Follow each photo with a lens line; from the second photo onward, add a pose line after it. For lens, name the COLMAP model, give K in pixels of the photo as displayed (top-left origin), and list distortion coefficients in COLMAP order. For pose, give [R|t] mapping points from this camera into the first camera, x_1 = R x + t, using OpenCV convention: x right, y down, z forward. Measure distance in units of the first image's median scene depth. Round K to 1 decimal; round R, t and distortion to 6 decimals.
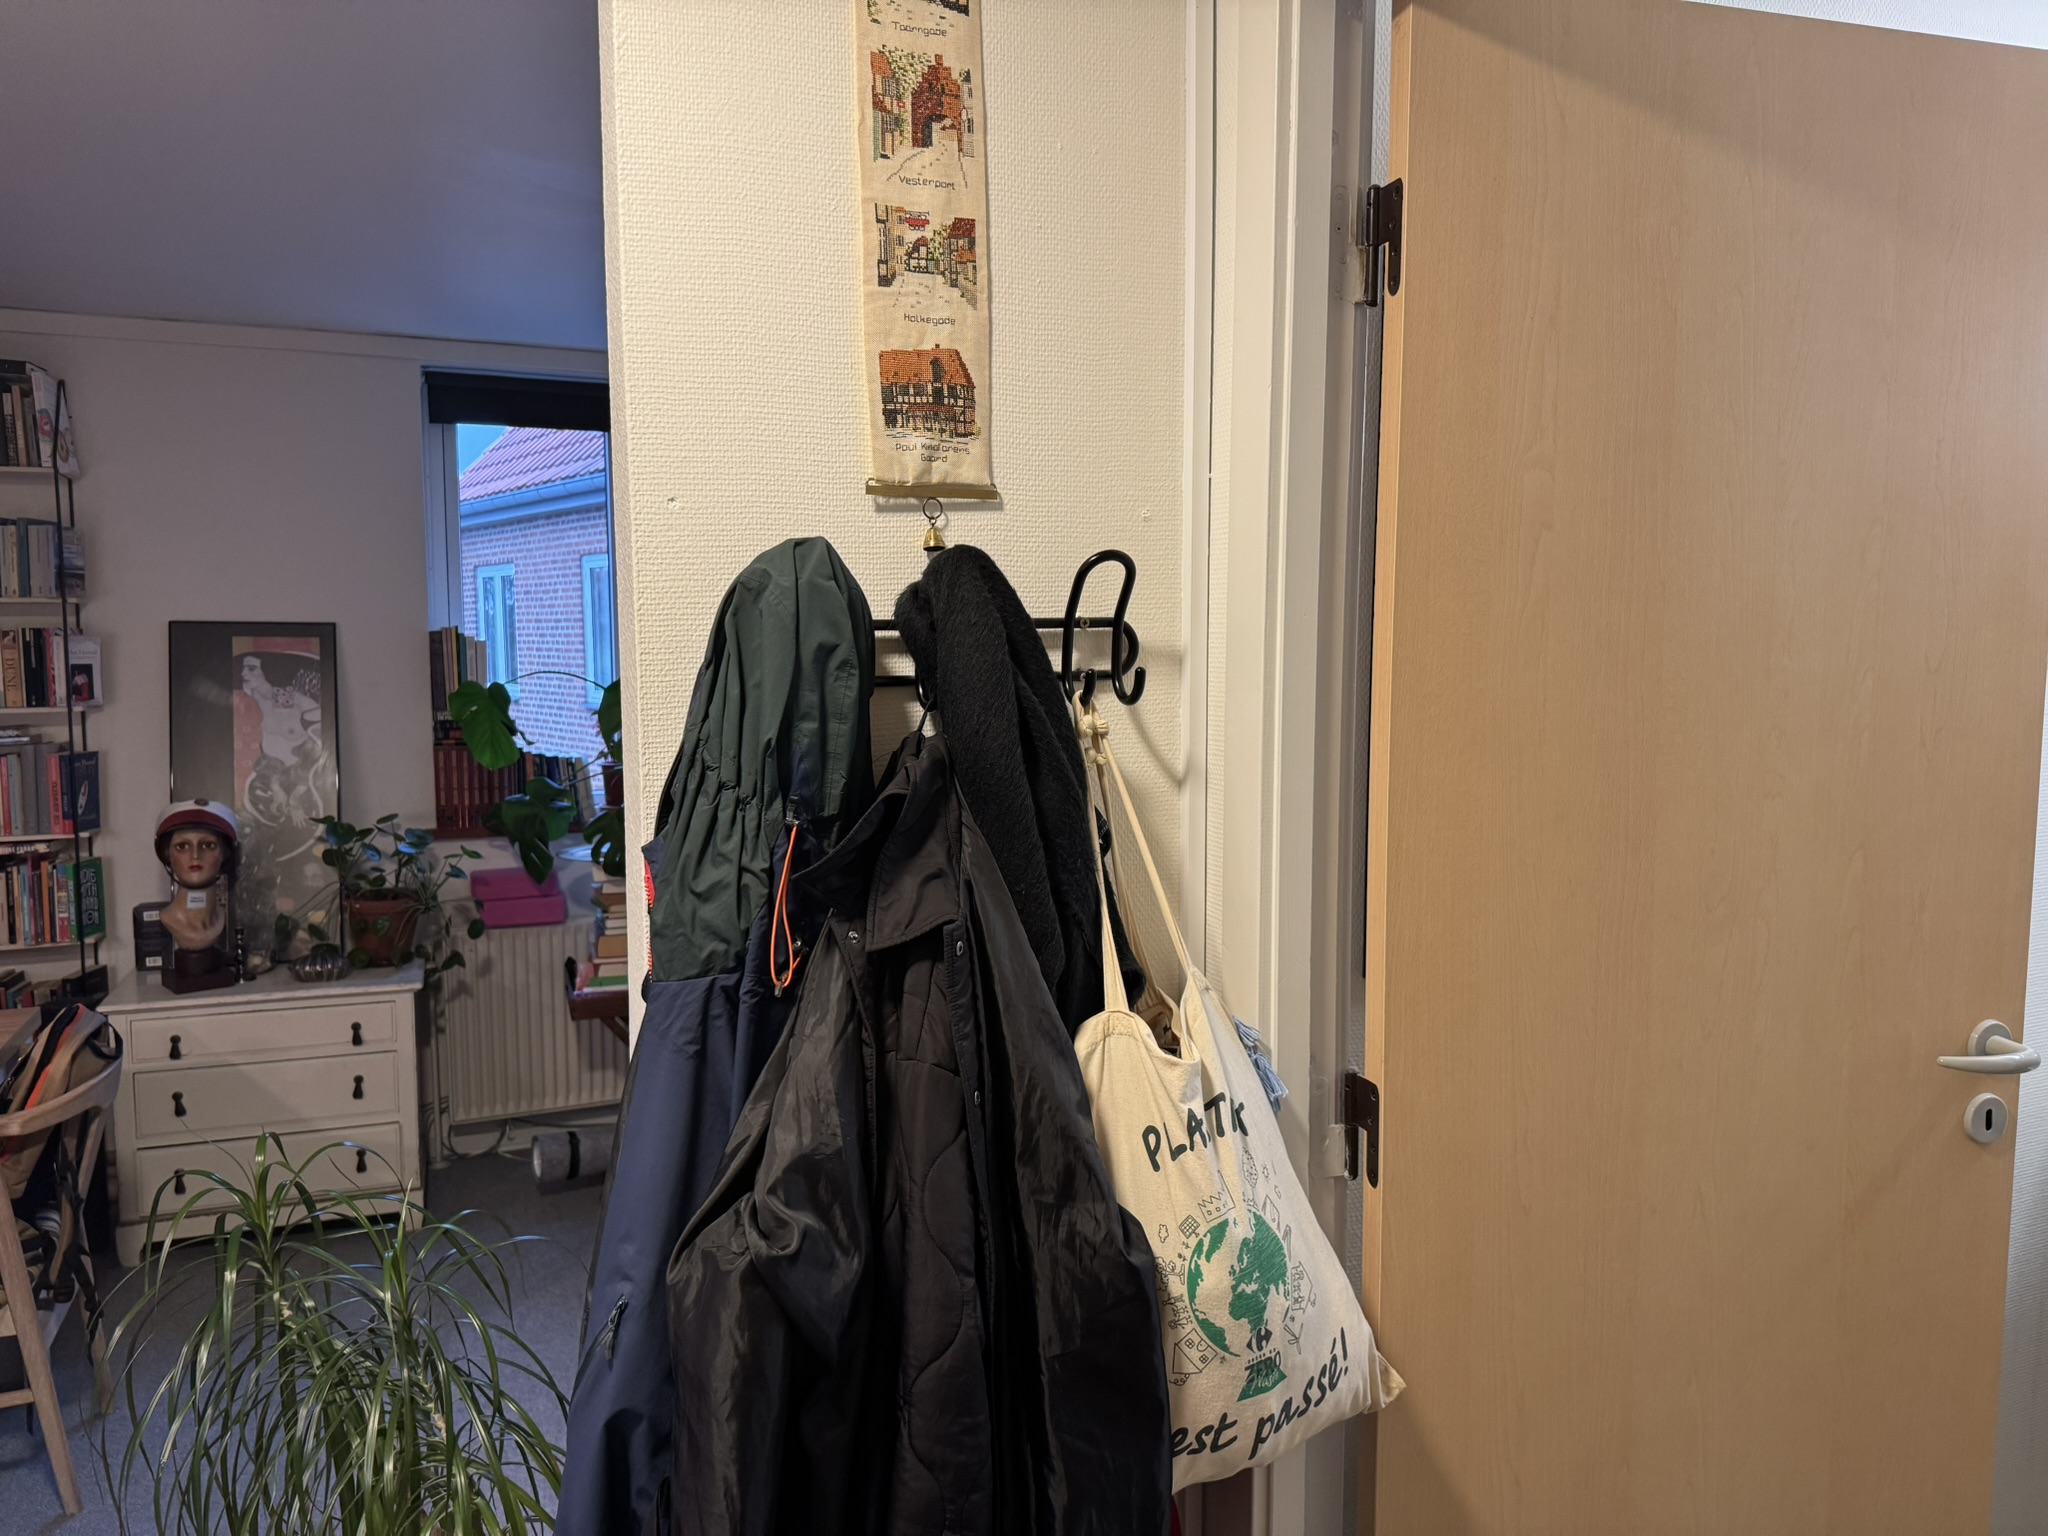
lens RADIAL K [[1436.7, 0, 1014.3], [0, 1436.7, 770.8], [0, 0, 1]] dist [0.076350, -0.100749]
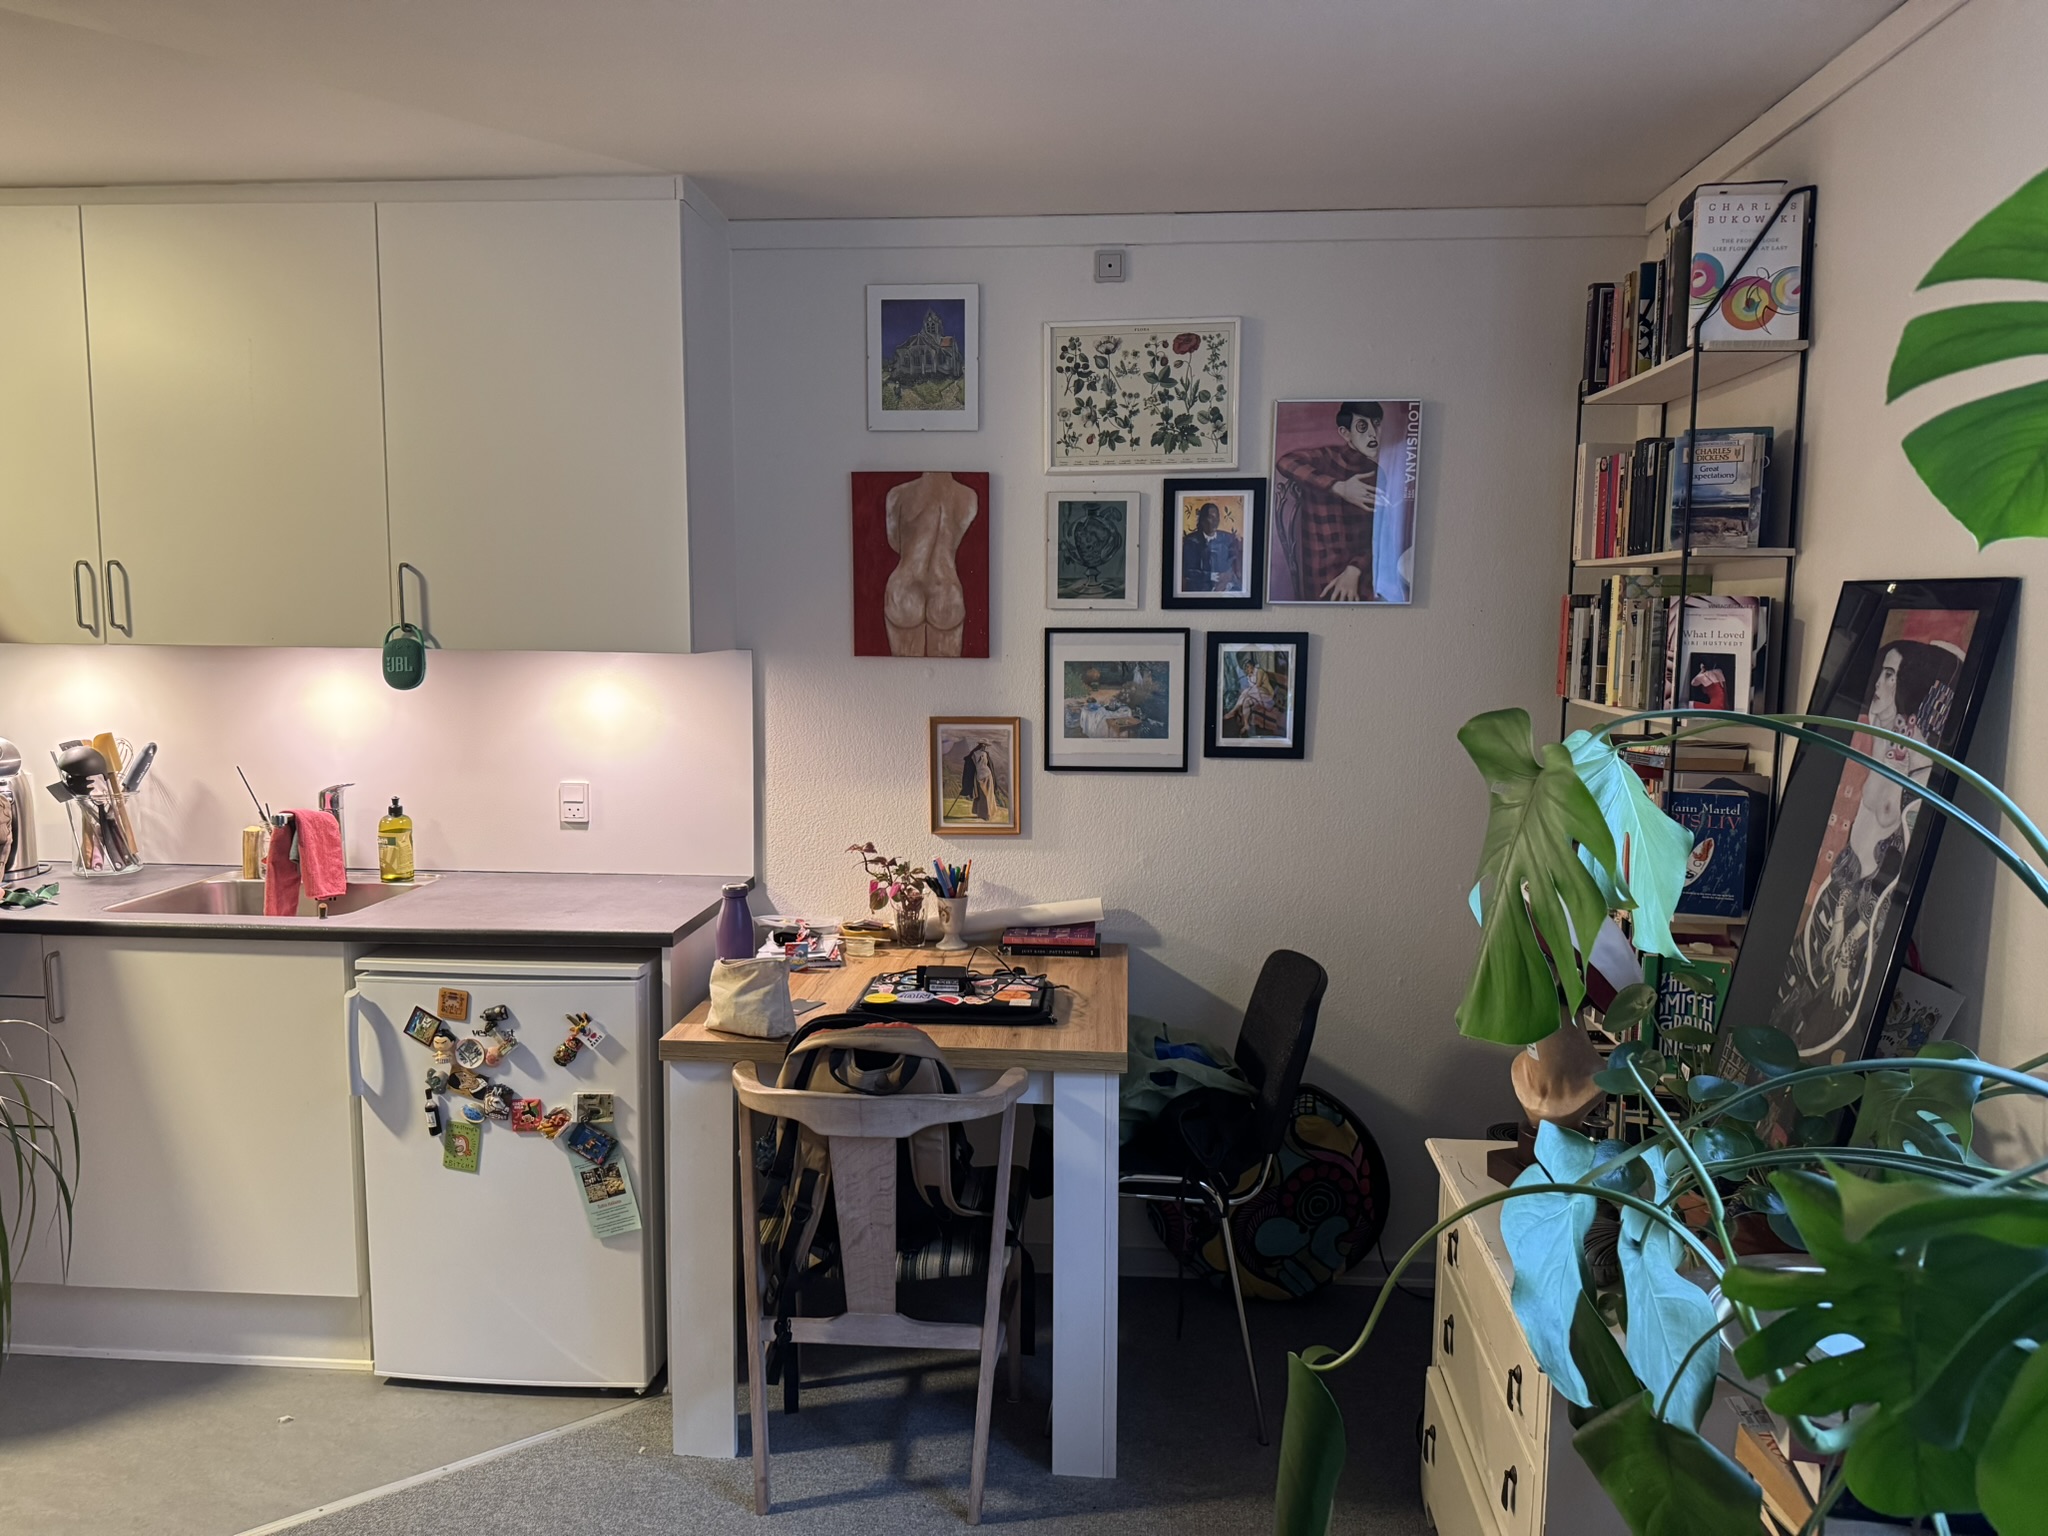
lens RADIAL K [[1436.7, 0, 1011.9], [0, 1436.7, 770.9], [0, 0, 1]] dist [0.076350, -0.100749]
pose [[-0.462906, 0.095789, -0.881216, 0.059239], [-0.084655, 0.984822, 0.151520, -0.093390], [0.882356, 0.144739, -0.447771, 1.026237]]
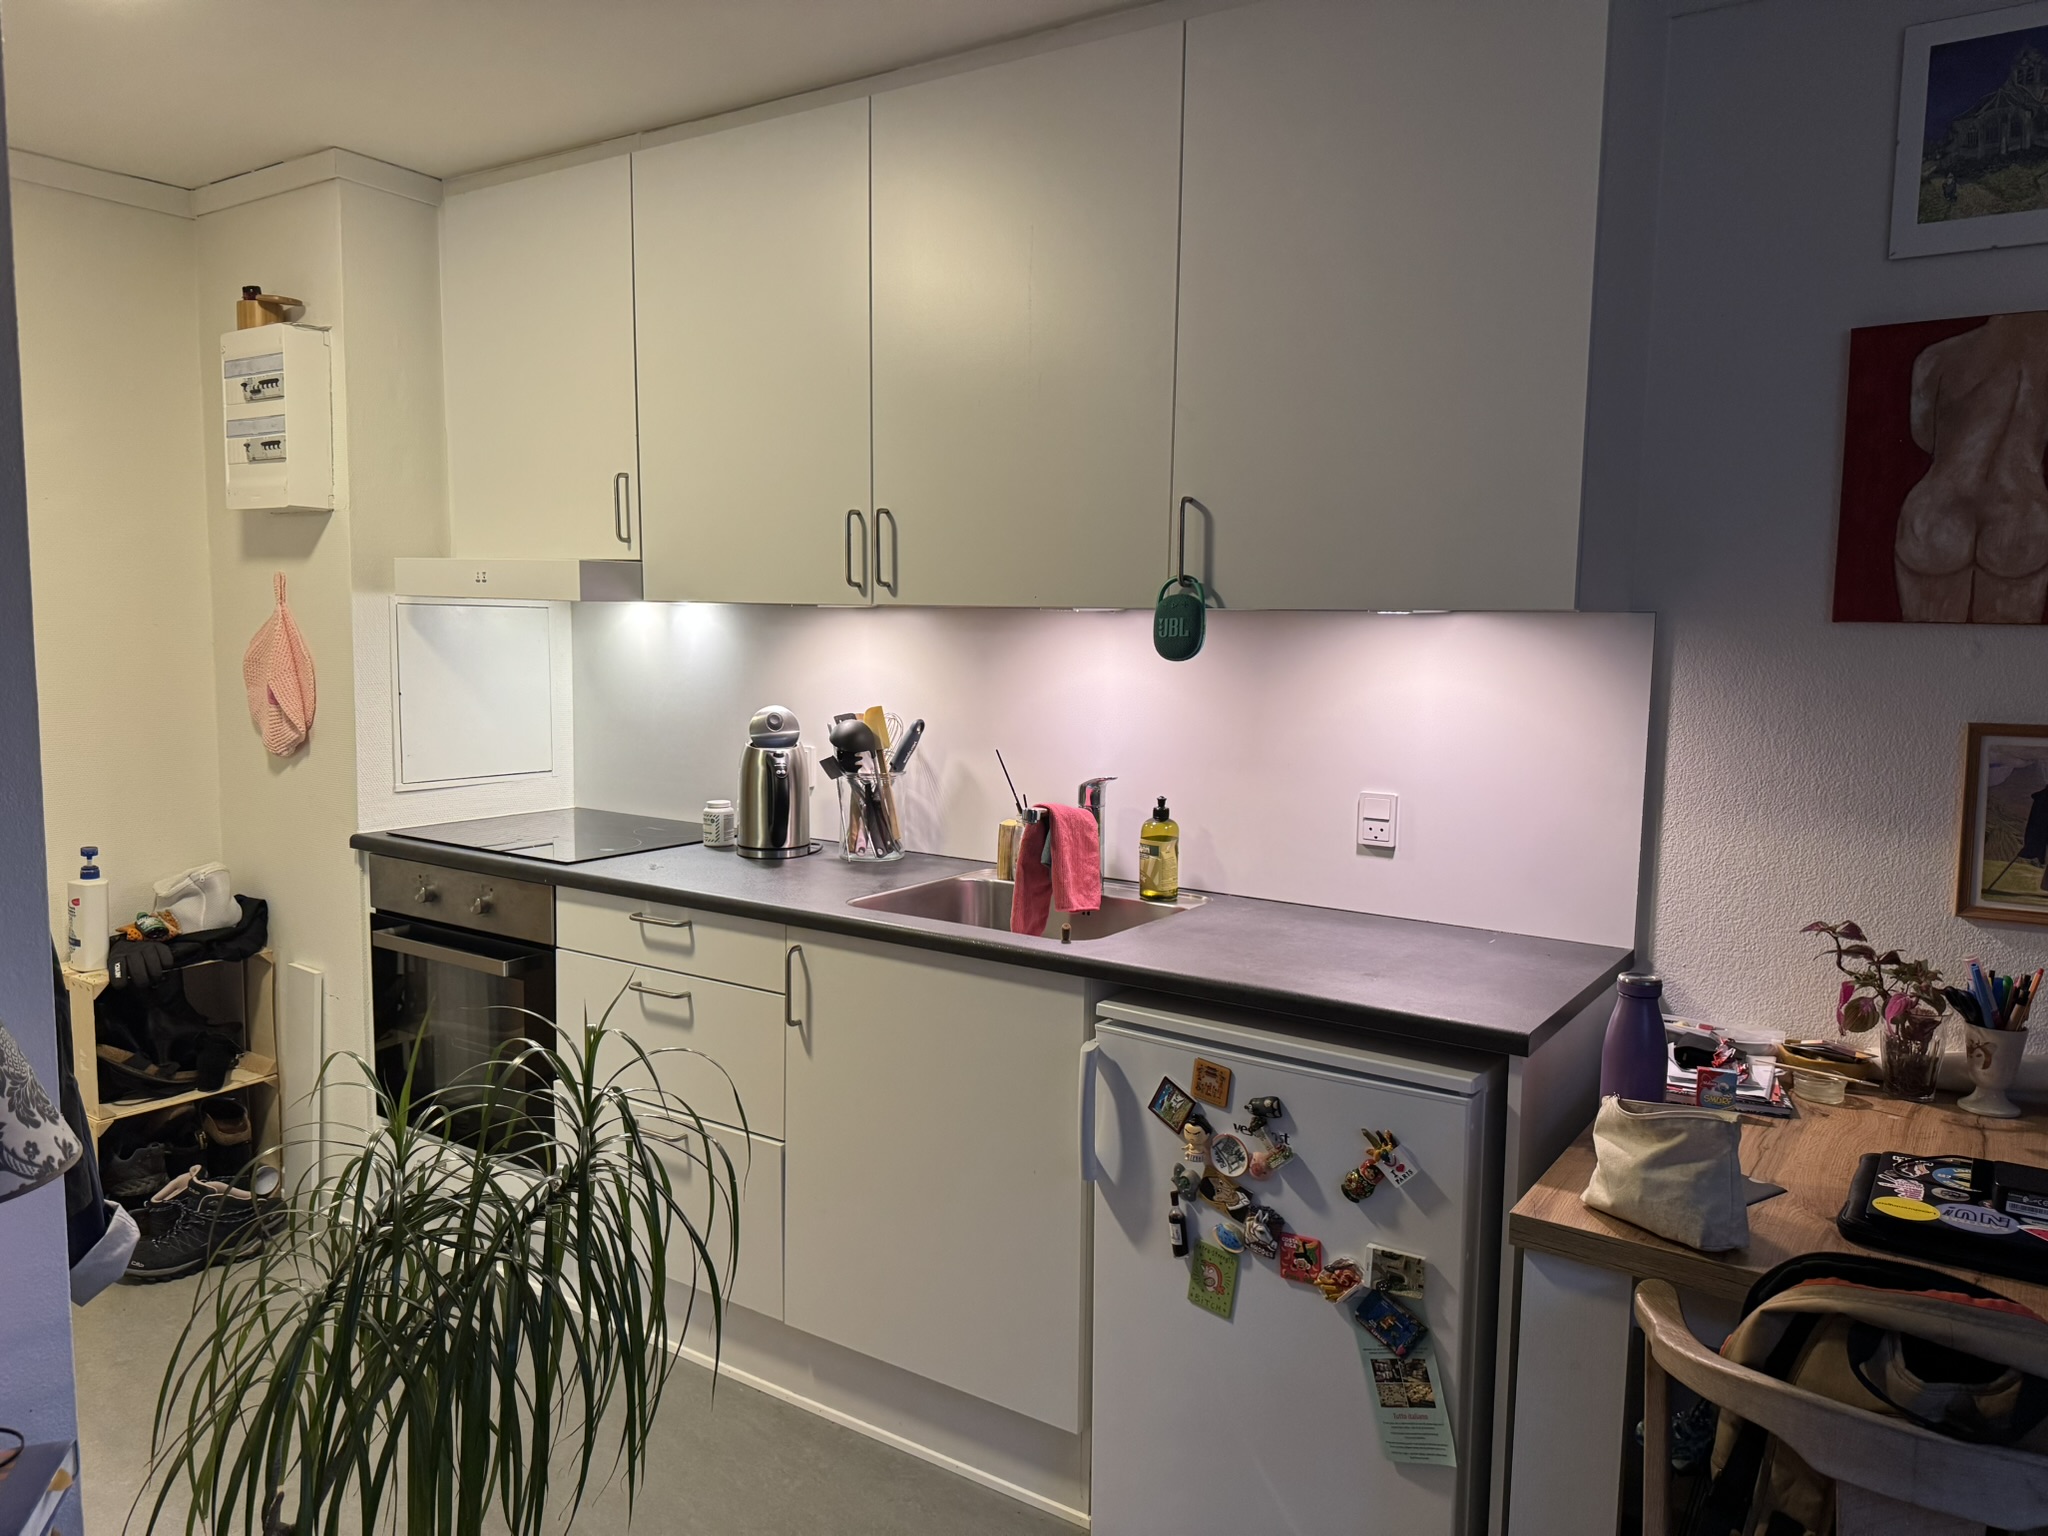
lens RADIAL K [[1436.7, 0, 1012.1], [0, 1436.7, 785.8], [0, 0, 1]] dist [0.076350, -0.100749]
pose [[-0.842585, 0.059471, -0.535269, -0.102589], [-0.055301, 0.979077, 0.195831, -0.052361], [0.535716, 0.194605, -0.821667, 0.844677]]
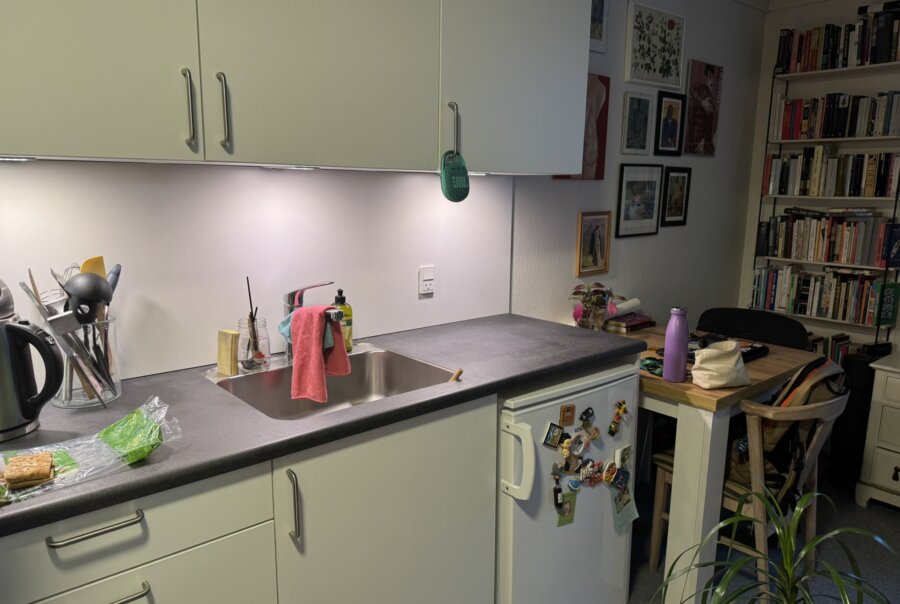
lens RADIAL K [[645.4, 0, 429.5], [0, 645.4, 304.8], [0, 0, 1]] dist [0.003494, -0.014030]
pose [[0.286126, 0.183473, -0.940462, -0.044141], [-0.093277, 0.982169, 0.163231, 0.010259], [0.953641, 0.041019, 0.298138, 0.219602]]
